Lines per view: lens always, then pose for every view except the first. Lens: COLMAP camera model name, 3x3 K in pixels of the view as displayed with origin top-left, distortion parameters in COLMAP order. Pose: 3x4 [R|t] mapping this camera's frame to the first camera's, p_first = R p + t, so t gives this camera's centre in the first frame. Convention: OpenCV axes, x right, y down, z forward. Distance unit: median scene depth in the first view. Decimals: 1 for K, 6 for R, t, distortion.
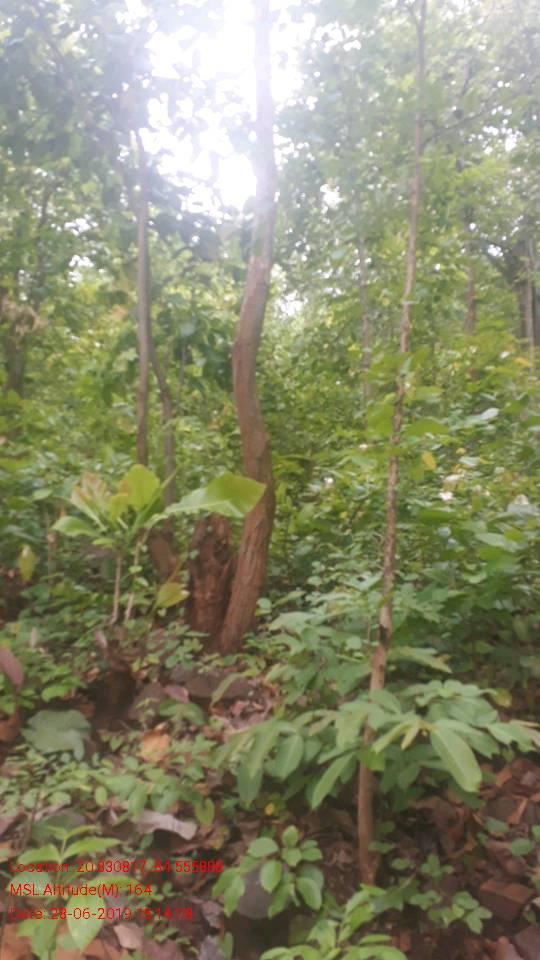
lens RADIAL K [[763.0, 0, 282.0], [0, 763.0, 481.8], [0, 0, 1]] dist [0.109486, -0.107989]
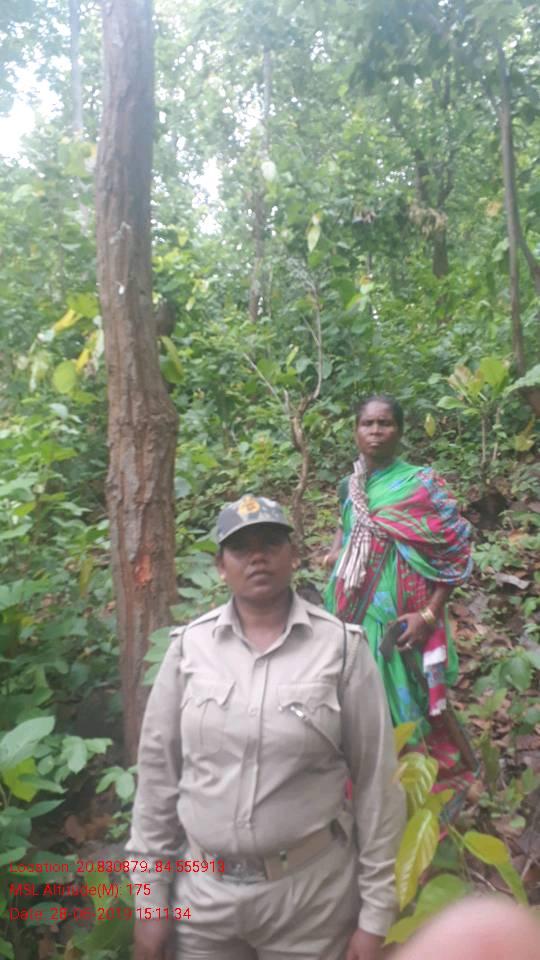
lens RADIAL K [[763.0, 0, 282.0], [0, 763.0, 481.8], [0, 0, 1]] dist [0.109486, -0.107989]
pose [[0.830829, -0.024268, -0.555998, 0.281677], [0.149056, 0.972252, 0.180298, -0.108420], [0.536195, -0.232672, 0.811393, -0.433428]]
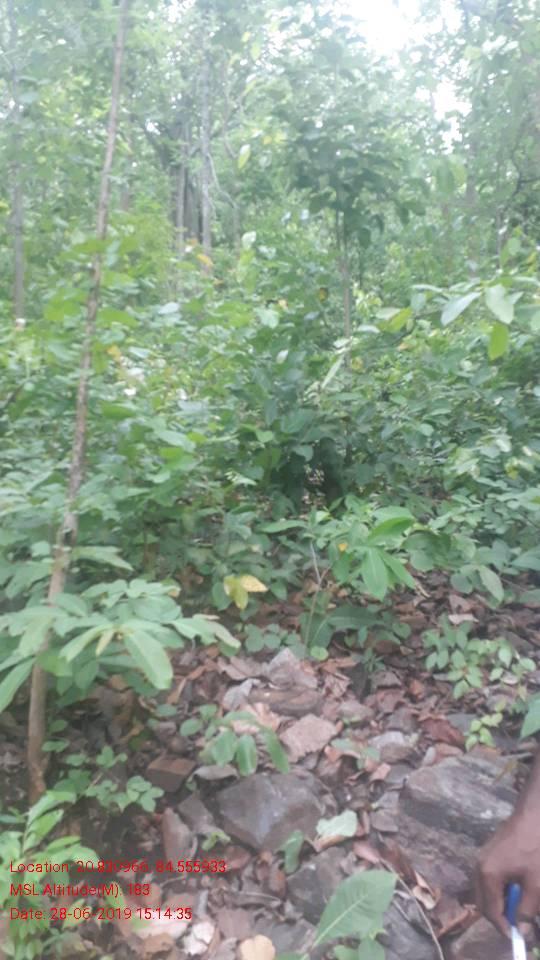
lens RADIAL K [[767.1, 0, 273.9], [0, 767.1, 476.1], [0, 0, 1]] dist [0.095277, -0.114342]
pose [[0.898154, 0.018794, 0.439279, -0.042005], [-0.082378, 0.988587, 0.126136, -0.011521], [-0.431895, -0.149476, 0.889451, 0.034177]]
